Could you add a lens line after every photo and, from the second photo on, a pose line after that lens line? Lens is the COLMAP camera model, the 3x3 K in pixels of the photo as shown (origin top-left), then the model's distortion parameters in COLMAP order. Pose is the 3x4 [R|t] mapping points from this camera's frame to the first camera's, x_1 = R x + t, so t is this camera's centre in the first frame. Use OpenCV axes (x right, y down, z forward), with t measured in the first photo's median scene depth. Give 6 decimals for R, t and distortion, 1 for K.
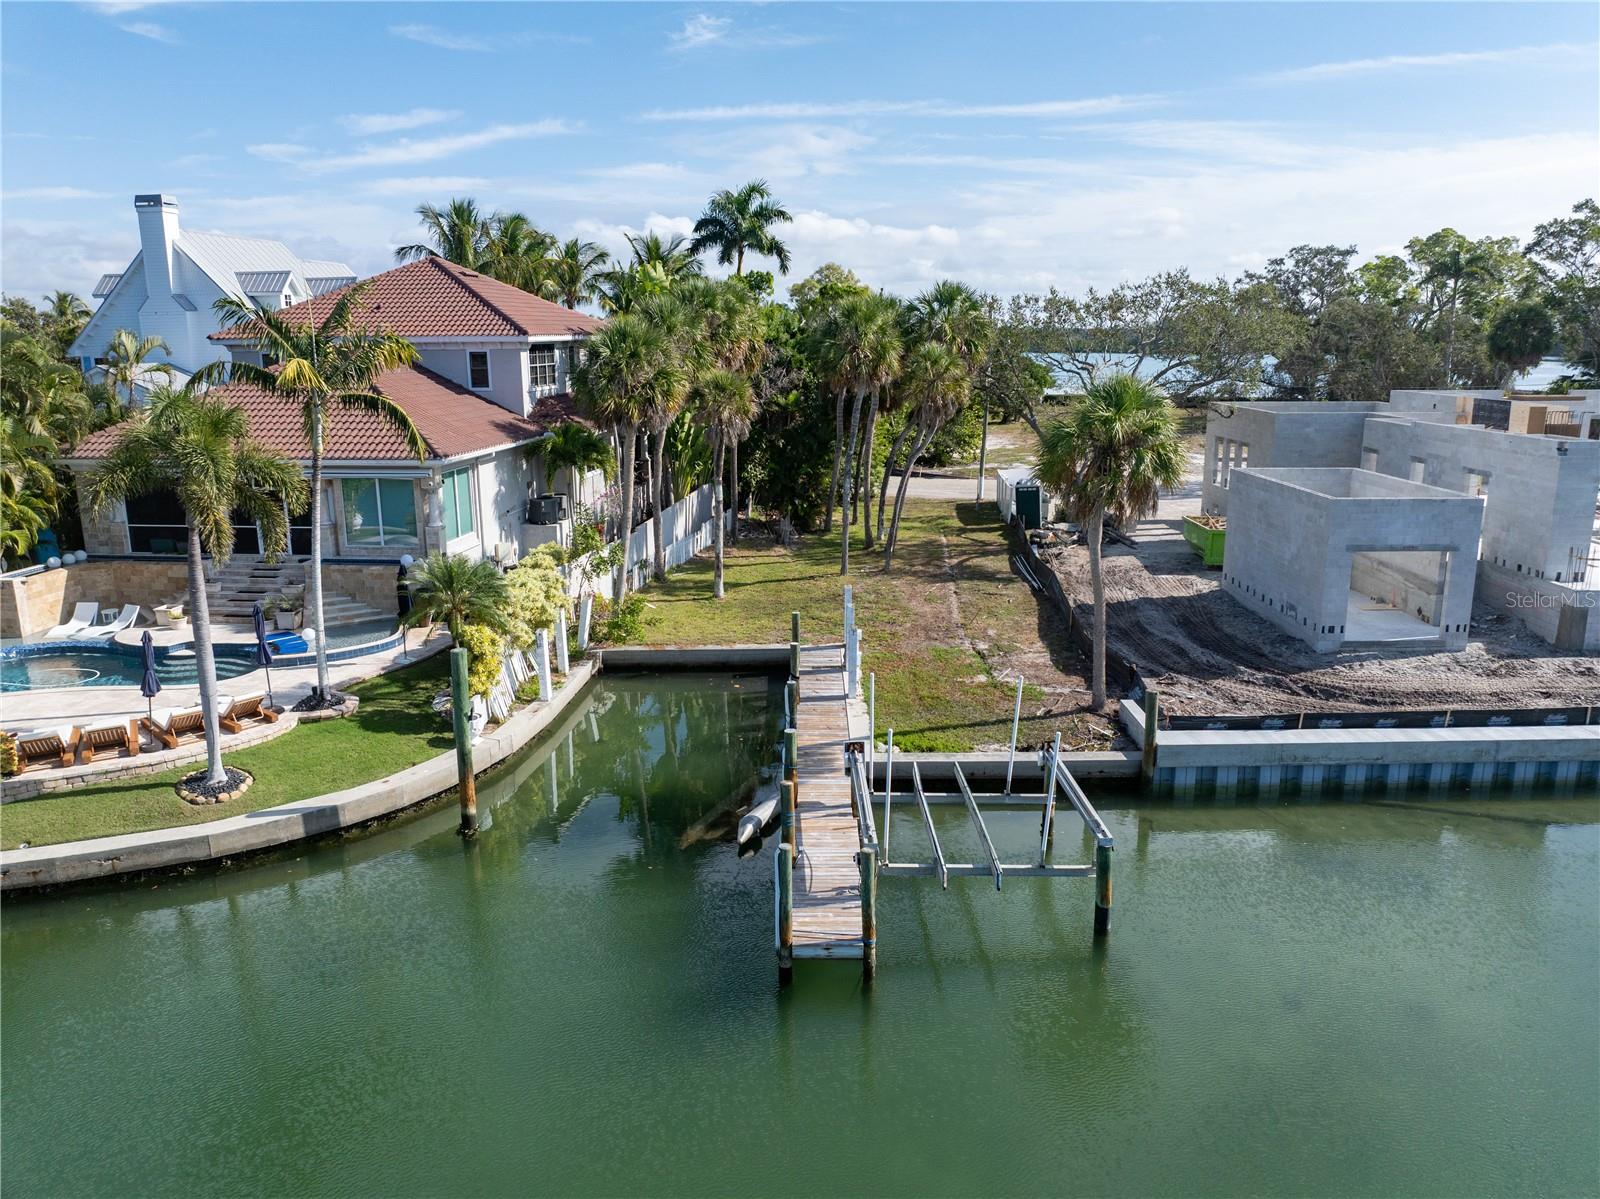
lens RADIAL K [[1129.2, 0, 806.4], [0, 1129.2, 598.5], [0, 0, 1]] dist [-0.058289, 0.027949]
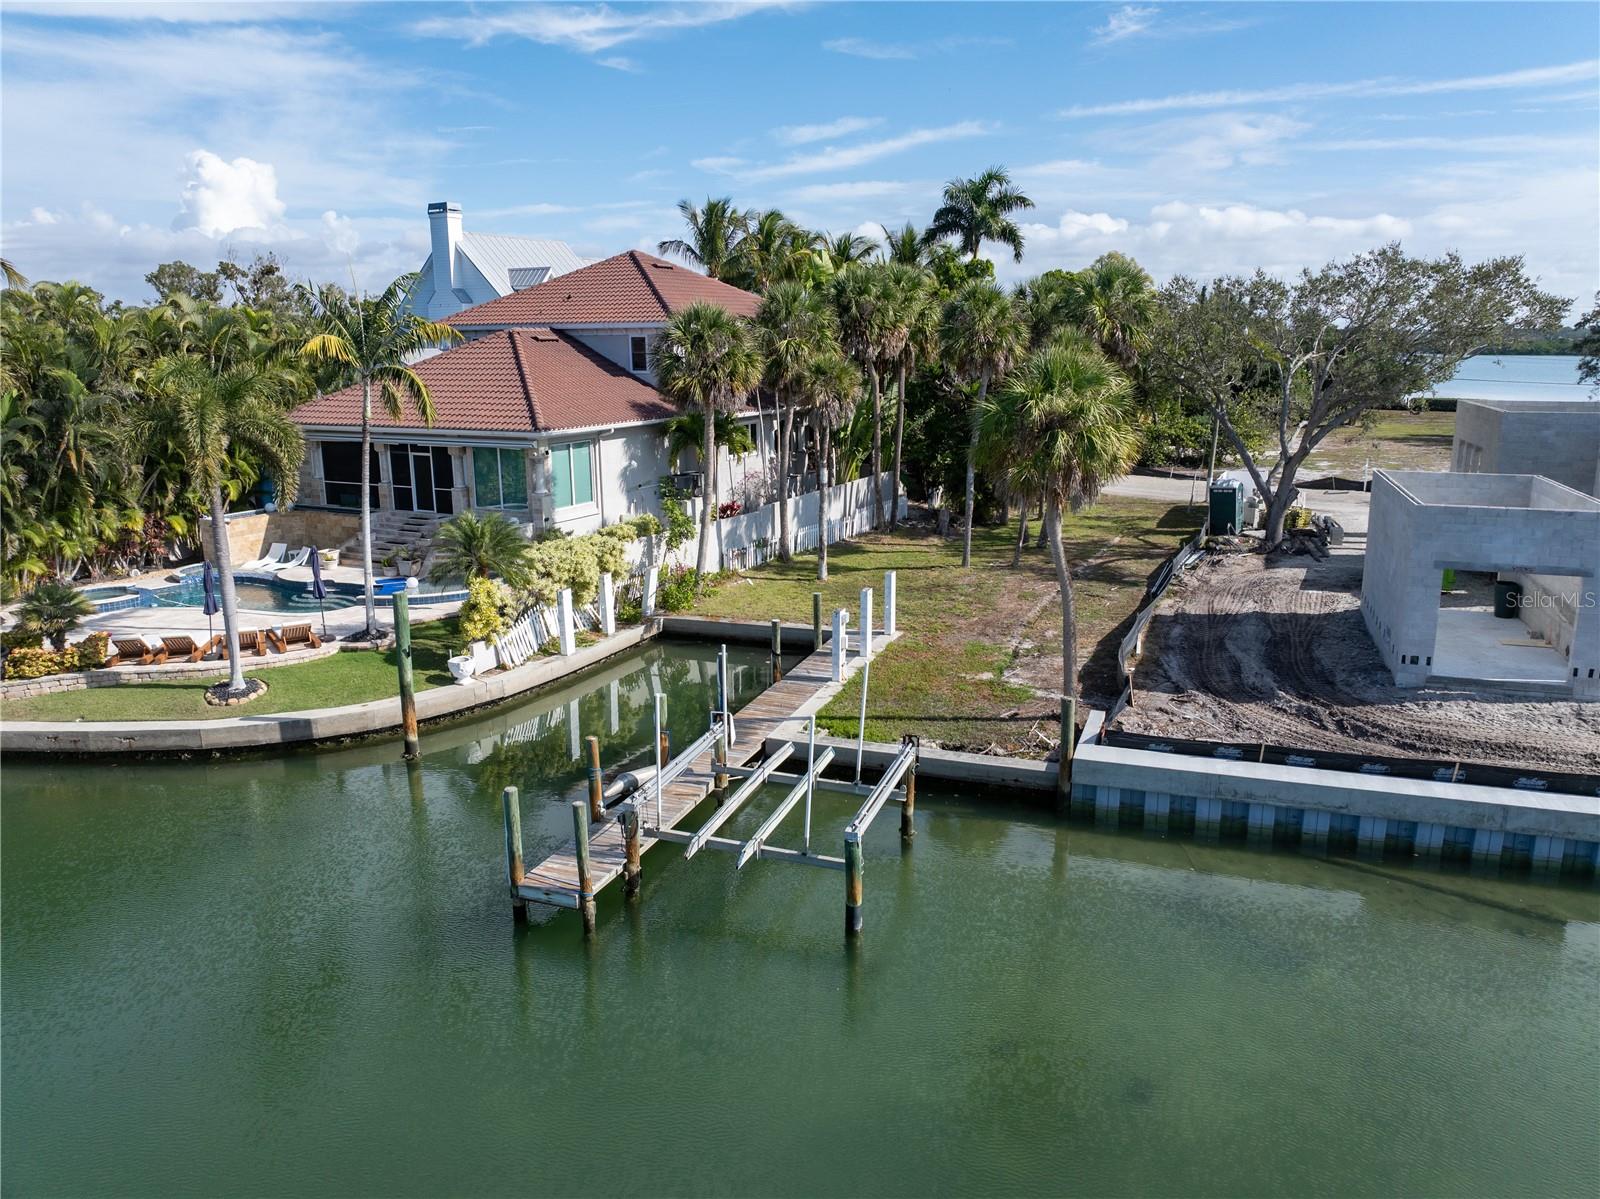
lens RADIAL K [[1129.2, 0, 806.4], [0, 1129.2, 598.5], [0, 0, 1]] dist [-0.058289, 0.027949]
pose [[0.939840, 0.075092, -0.333259, 0.332083], [-0.075088, 0.997093, 0.012913, 0.005303], [0.333260, 0.012888, 0.942747, 0.059131]]
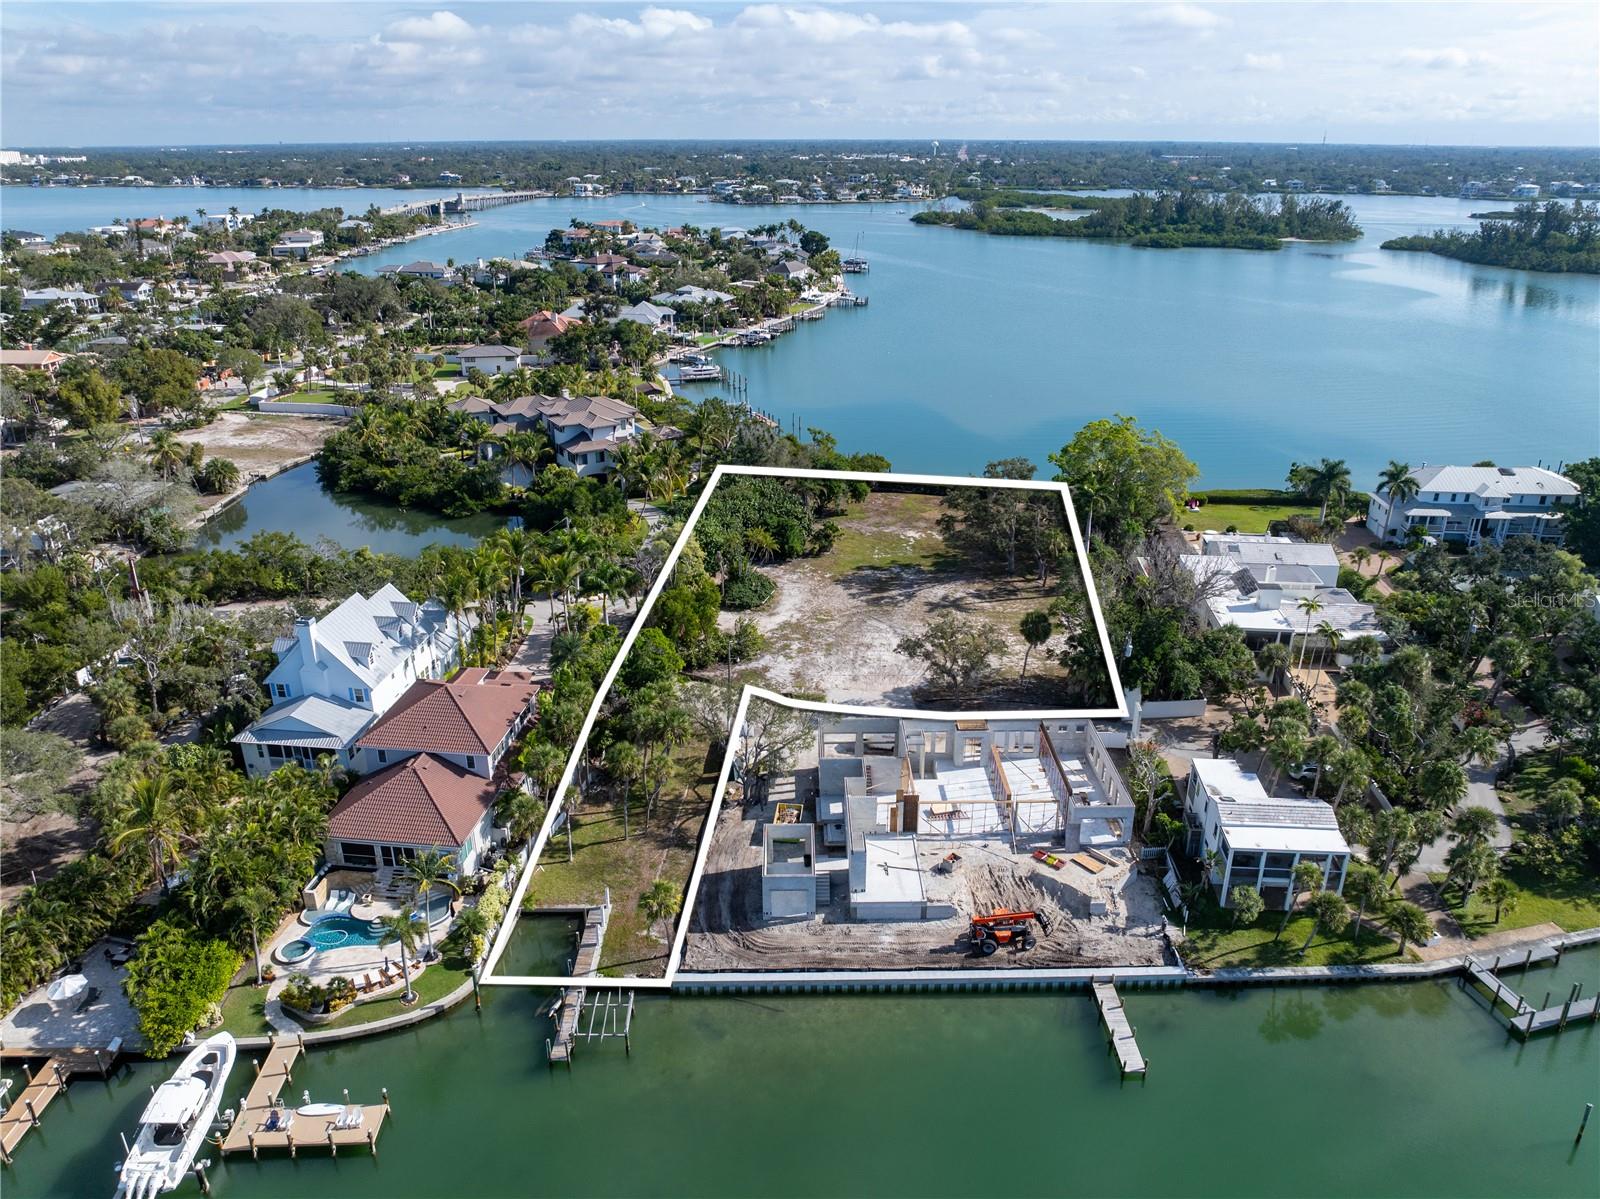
lens RADIAL K [[1129.2, 0, 806.4], [0, 1129.2, 598.5], [0, 0, 1]] dist [-0.058289, 0.027949]
pose [[0.999968, 0.002450, 0.007596, 0.578194], [-0.003671, 0.986250, 0.165219, -1.342066], [-0.007087, -0.165242, 0.986228, -1.864015]]
